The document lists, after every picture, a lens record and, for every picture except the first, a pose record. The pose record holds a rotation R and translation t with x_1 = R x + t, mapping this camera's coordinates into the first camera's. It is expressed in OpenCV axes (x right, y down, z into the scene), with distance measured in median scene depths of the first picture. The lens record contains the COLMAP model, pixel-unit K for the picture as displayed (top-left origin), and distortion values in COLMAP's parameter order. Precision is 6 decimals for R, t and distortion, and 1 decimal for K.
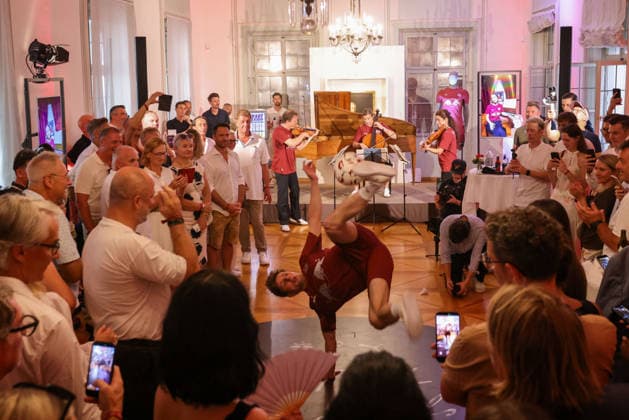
lens RADIAL K [[721.1, 0, 315.7], [0, 721.1, 164.8], [0, 0, 1]] dist [0.013870, 0.024317]
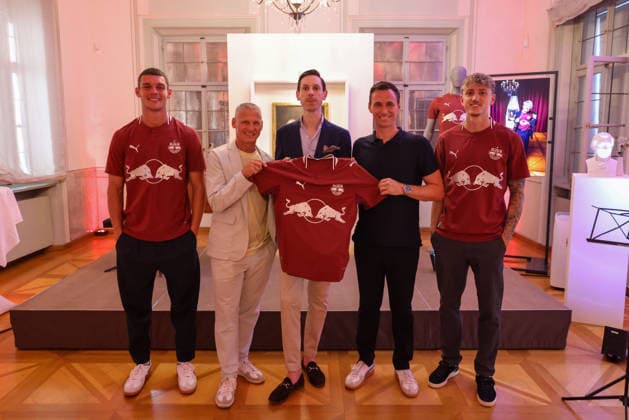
lens RADIAL K [[557.7, 0, 313.3], [0, 557.7, 206.4], [0, 0, 1]] dist [0.003634, 0.021852]
pose [[0.997309, 0.006406, 0.073034, 0.029934], [-0.007731, 0.999810, 0.017872, -0.016111], [-0.072906, -0.018388, 0.997169, 0.454564]]
